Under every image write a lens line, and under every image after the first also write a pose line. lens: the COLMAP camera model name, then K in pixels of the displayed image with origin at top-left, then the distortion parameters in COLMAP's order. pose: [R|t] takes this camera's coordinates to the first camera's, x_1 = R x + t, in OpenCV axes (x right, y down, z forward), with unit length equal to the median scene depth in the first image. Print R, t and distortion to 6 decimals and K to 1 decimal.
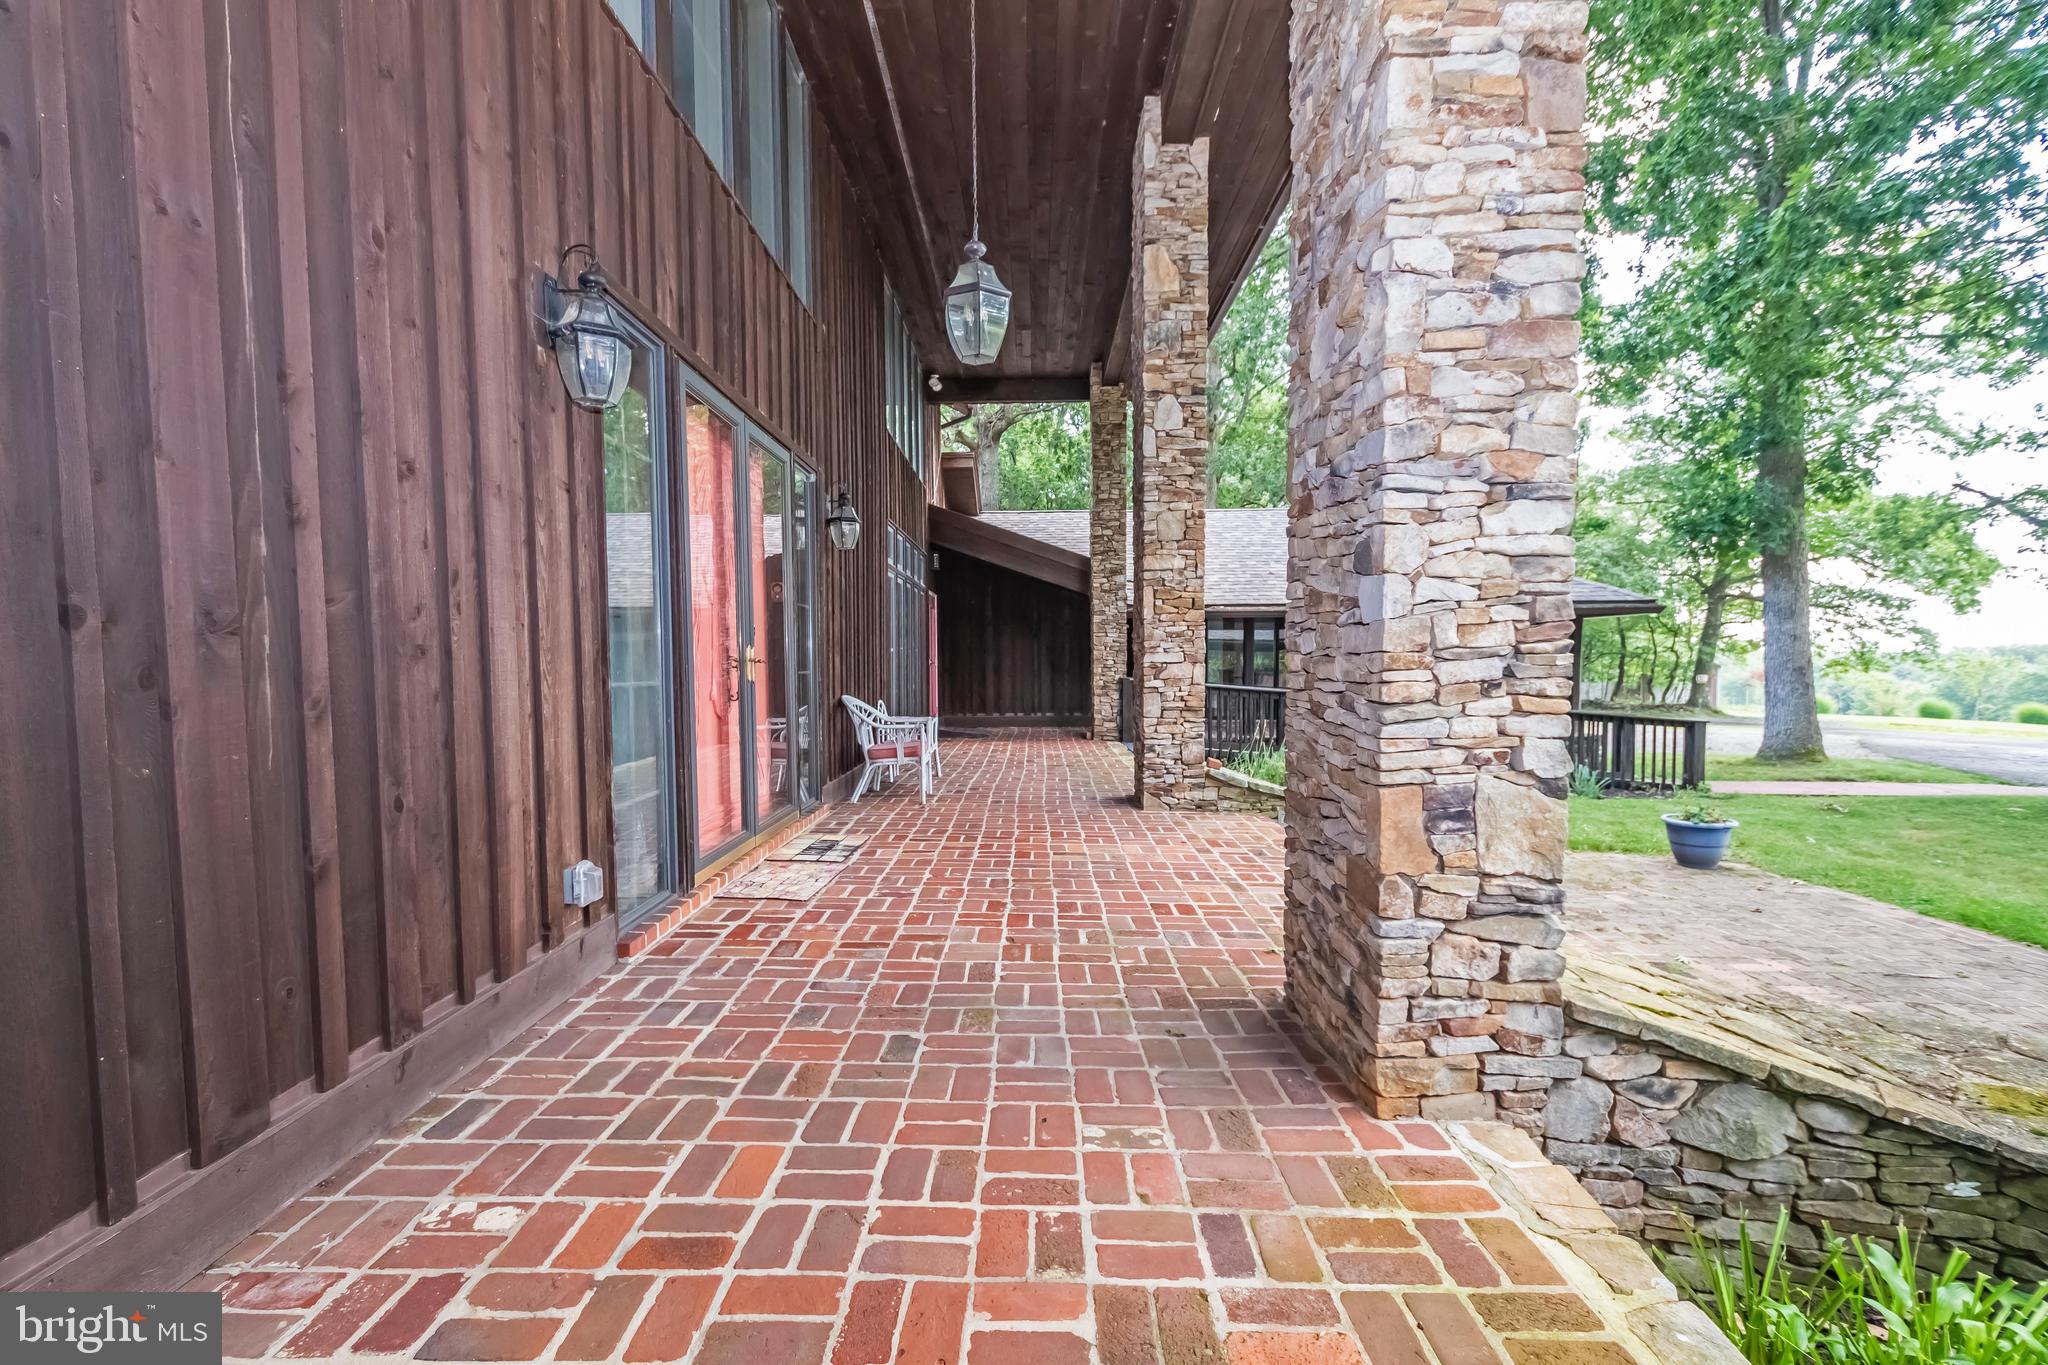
lens RADIAL K [[915.0, 0, 1030.8], [0, 915.0, 712.0], [0, 0, 1]] dist [0.020444, -0.011893]
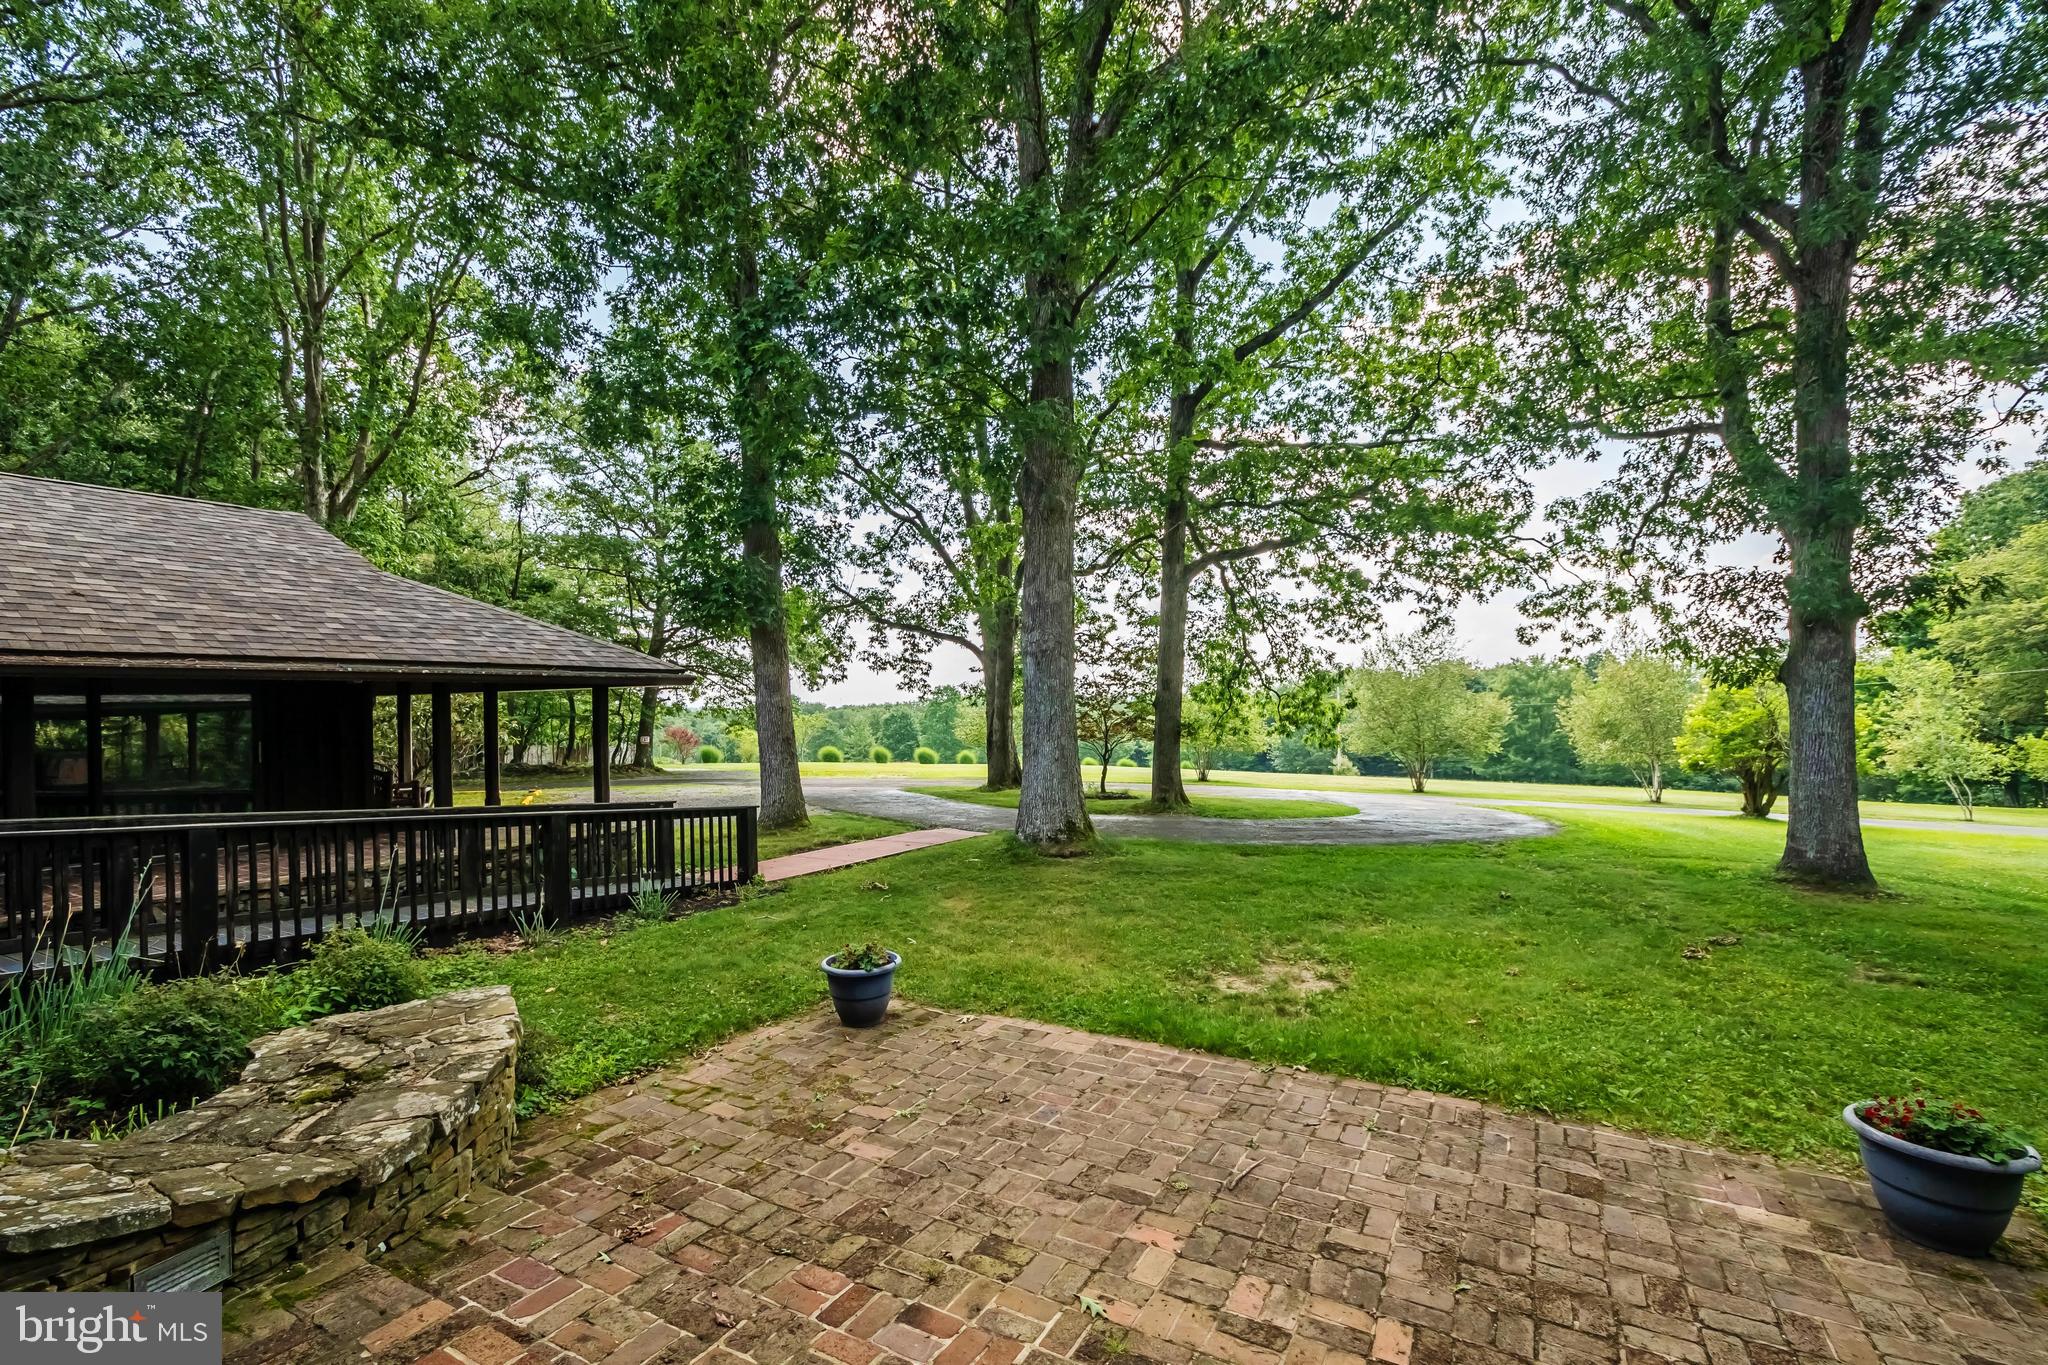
lens RADIAL K [[915.0, 0, 1030.8], [0, 915.0, 712.0], [0, 0, 1]] dist [0.020444, -0.011893]
pose [[0.492315, -0.000260, 0.870417, 0.066146], [0.055517, 0.997973, -0.031103, -0.030244], [-0.868645, 0.063636, 0.491332, 0.254839]]
